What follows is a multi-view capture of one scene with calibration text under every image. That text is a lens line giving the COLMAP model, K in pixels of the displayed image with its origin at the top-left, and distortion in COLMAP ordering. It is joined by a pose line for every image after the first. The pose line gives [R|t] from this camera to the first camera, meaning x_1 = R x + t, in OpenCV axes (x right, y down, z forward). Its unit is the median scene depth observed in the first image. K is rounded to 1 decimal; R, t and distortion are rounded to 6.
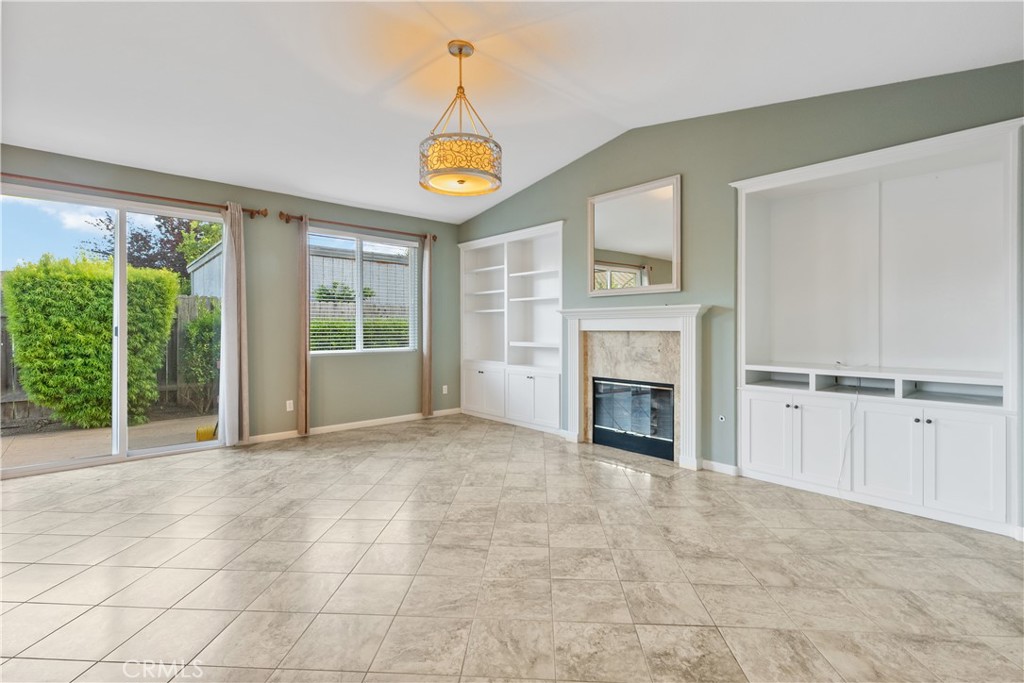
lens RADIAL K [[471.3, 0, 512.0], [0, 471.3, 341.5], [0, 0, 1]] dist [0.000128, 0.000008]
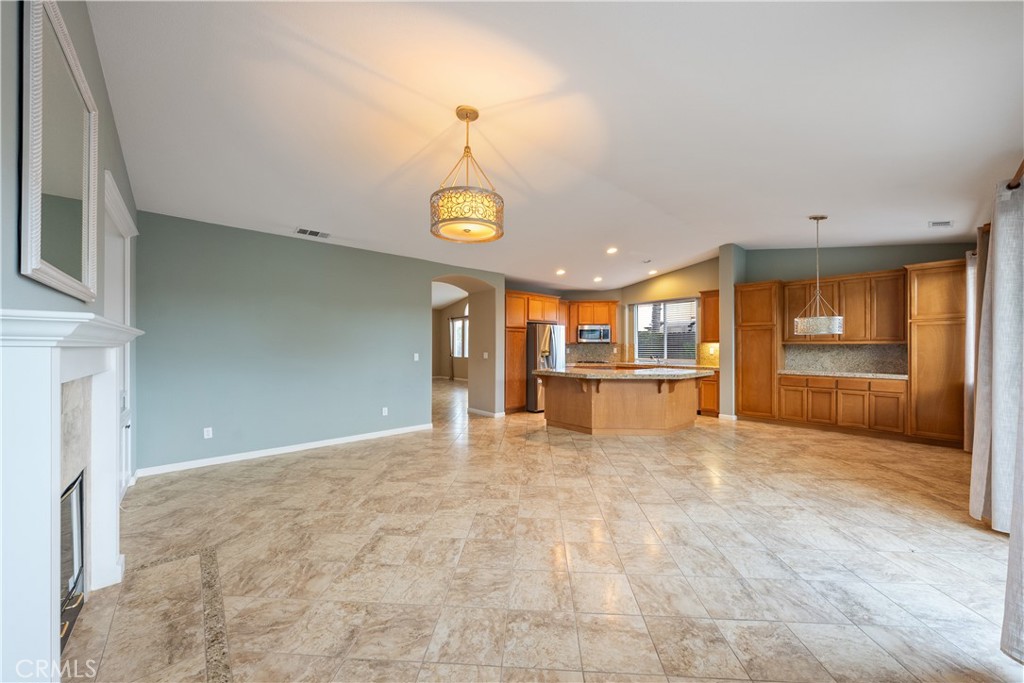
lens RADIAL K [[357.5, 0, 512.0], [0, 357.5, 341.5], [0, 0, 1]] dist [0.006266, 0.000043]
pose [[-0.999964, -0.001050, 0.008432, -0.239522], [-0.000939, 0.999912, 0.013232, -0.090941], [-0.008446, 0.013223, -0.999877, 1.986016]]
